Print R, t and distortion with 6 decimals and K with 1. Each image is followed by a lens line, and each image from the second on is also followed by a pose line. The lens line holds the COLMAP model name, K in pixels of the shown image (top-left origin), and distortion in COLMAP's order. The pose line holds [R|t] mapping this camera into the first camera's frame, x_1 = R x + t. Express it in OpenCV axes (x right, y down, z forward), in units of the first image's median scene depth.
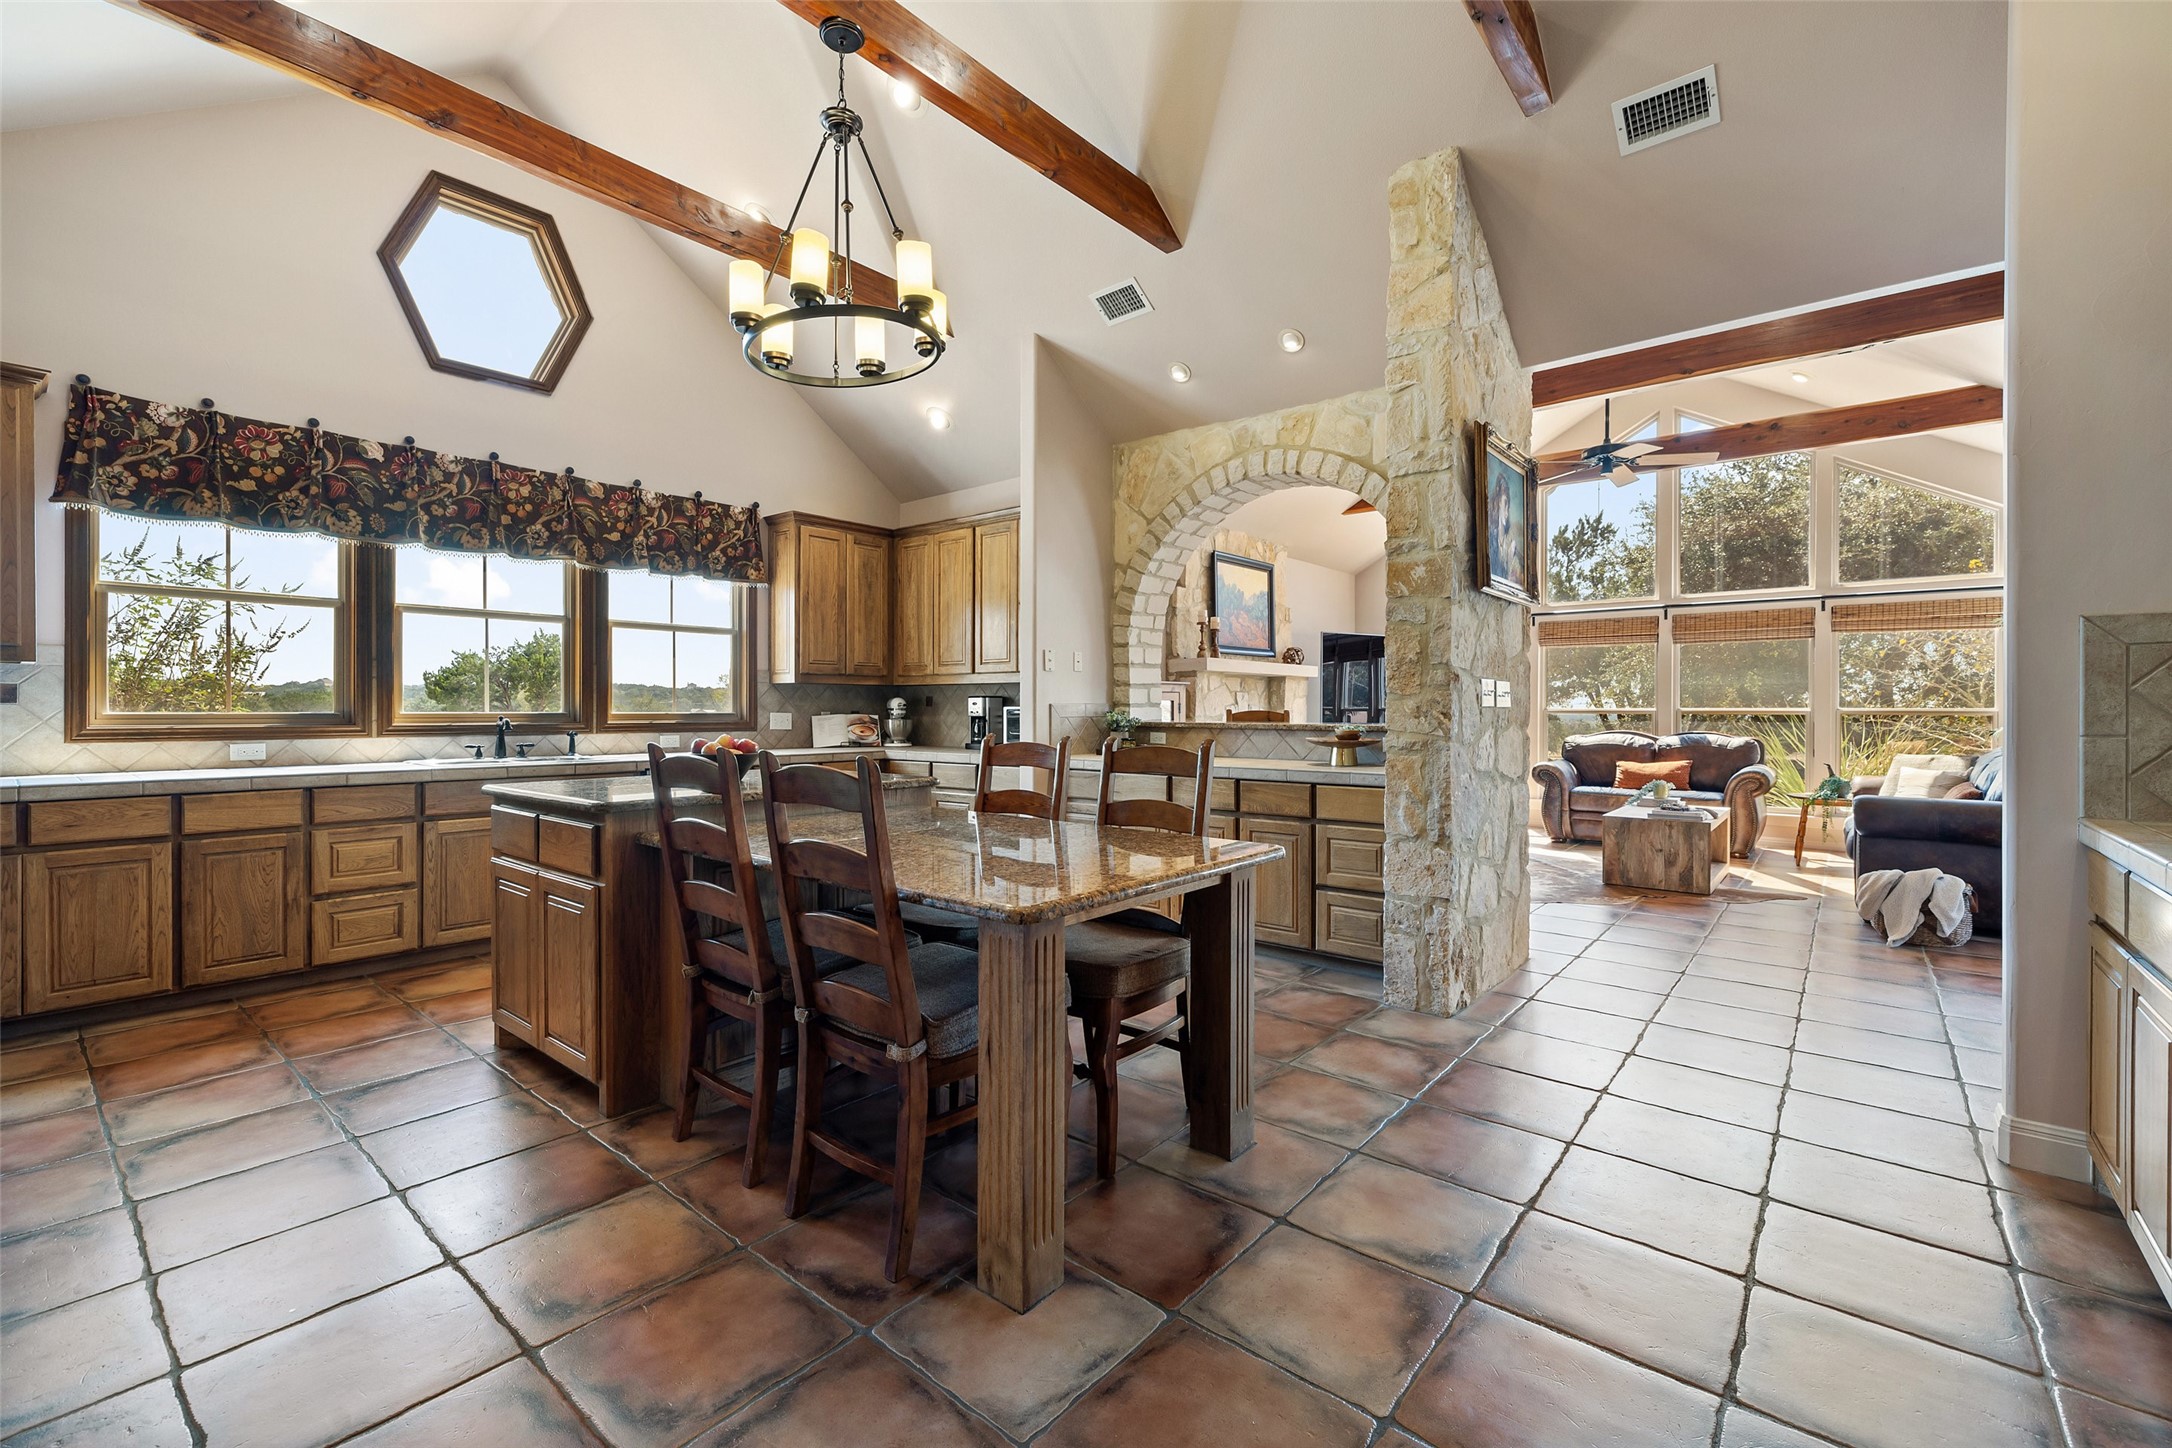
lens RADIAL K [[926.1, 0, 1078.1], [0, 926.1, 711.6], [0, 0, 1]] dist [0.001291, 0.000127]
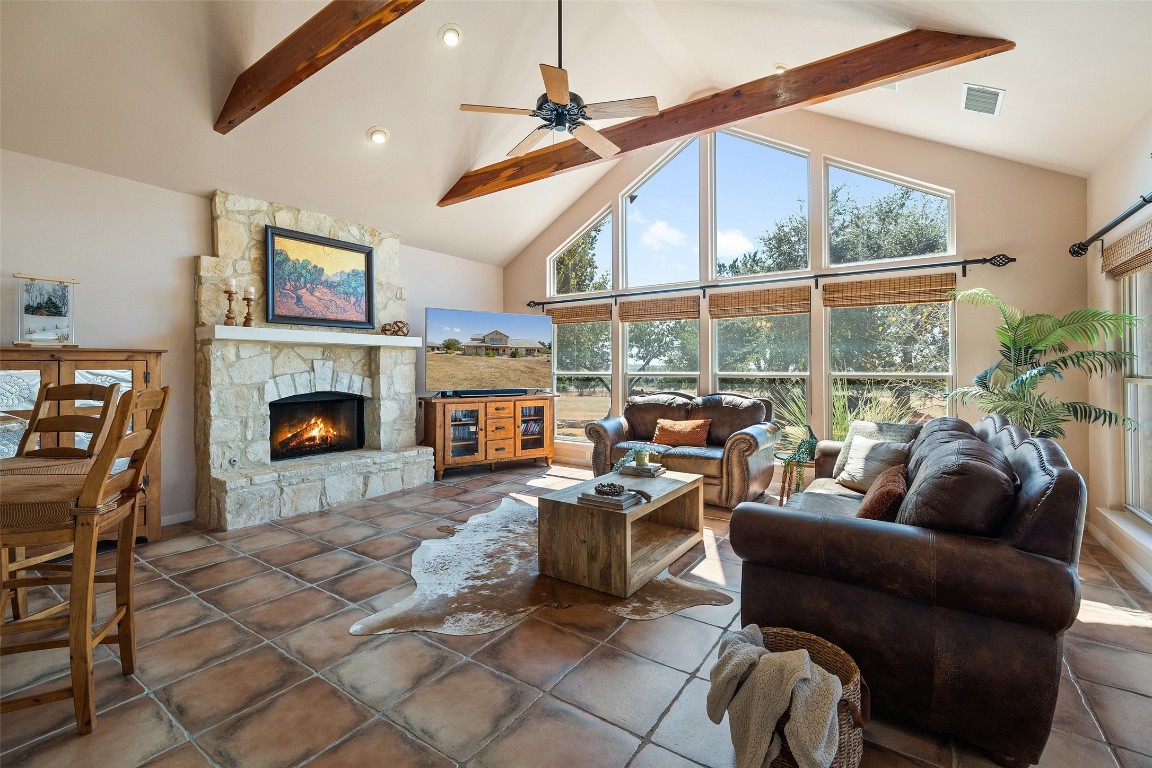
lens RADIAL K [[491.2, 0, 588.0], [0, 491.2, 366.5], [0, 0, 1]] dist [0.001291, 0.000127]
pose [[0.994041, -0.005238, 0.108885, 0.433451], [0.005705, 0.999976, -0.003975, -0.009887], [-0.108862, 0.004573, 0.994046, 0.401381]]
